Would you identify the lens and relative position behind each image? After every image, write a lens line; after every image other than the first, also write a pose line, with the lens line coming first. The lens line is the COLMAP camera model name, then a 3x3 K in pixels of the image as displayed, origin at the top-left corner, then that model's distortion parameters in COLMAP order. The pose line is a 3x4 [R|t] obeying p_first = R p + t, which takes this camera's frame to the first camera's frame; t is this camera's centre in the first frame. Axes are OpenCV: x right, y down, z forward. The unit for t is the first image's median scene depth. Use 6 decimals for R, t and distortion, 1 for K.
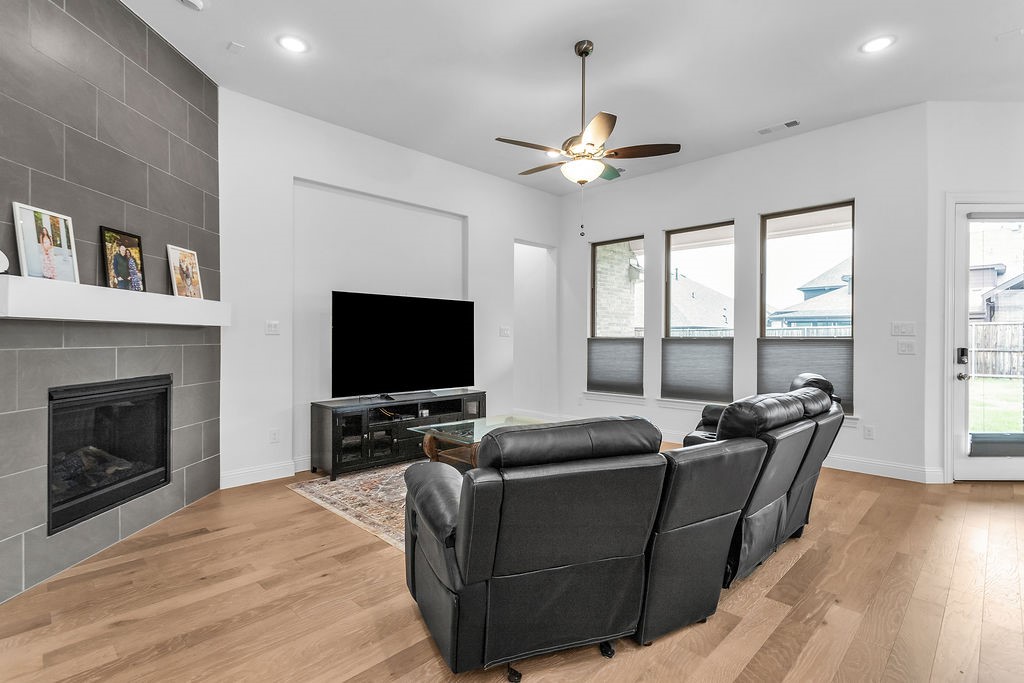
lens RADIAL K [[493.3, 0, 512.0], [0, 493.3, 341.5], [0, 0, 1]] dist [0.000627, 0.000022]
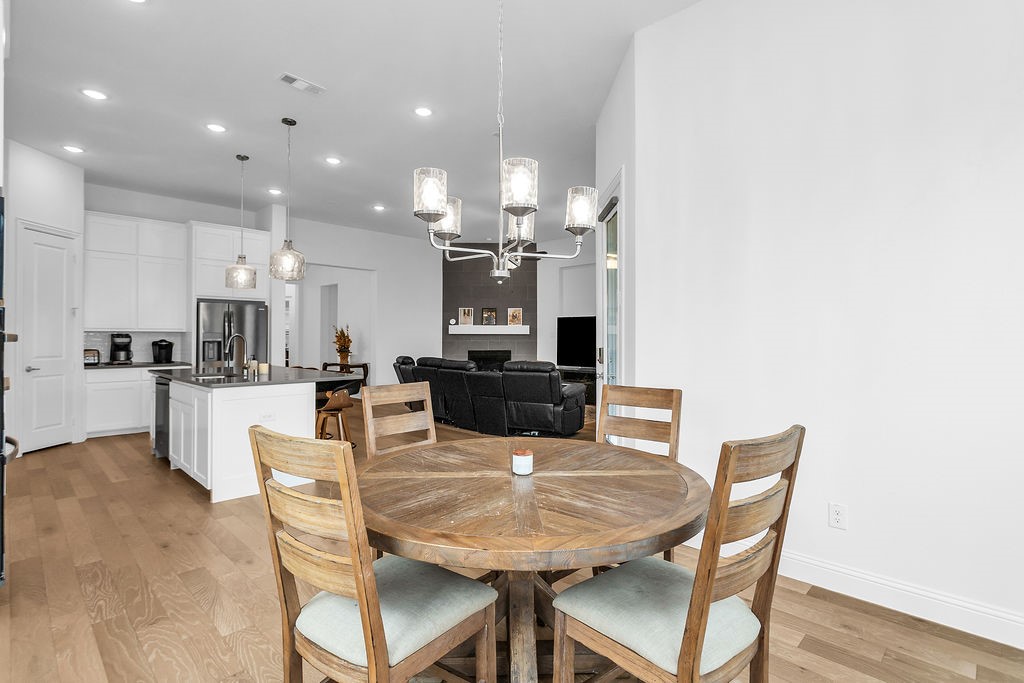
lens RADIAL K [[493.3, 0, 512.0], [0, 493.3, 341.5], [0, 0, 1]] dist [0.000627, 0.000022]
pose [[0.004175, 0.004083, -0.999983, 2.737519], [-0.009256, 0.999949, 0.004045, -0.000450], [0.999948, 0.009239, 0.004212, 1.150547]]
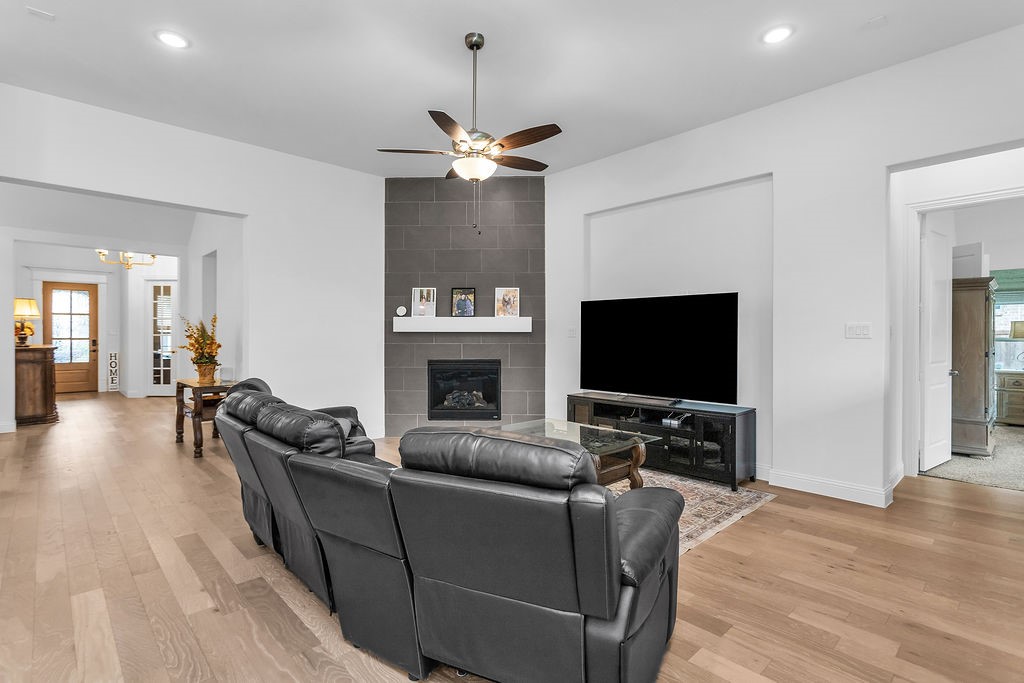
lens RADIAL K [[493.3, 0, 512.0], [0, 493.3, 341.5], [0, 0, 1]] dist [0.000627, 0.000022]
pose [[-0.029651, 0.008423, -0.999525, 1.271179], [-0.008675, 0.999925, 0.008684, -0.017712], [0.999523, 0.008928, -0.029576, 1.266580]]
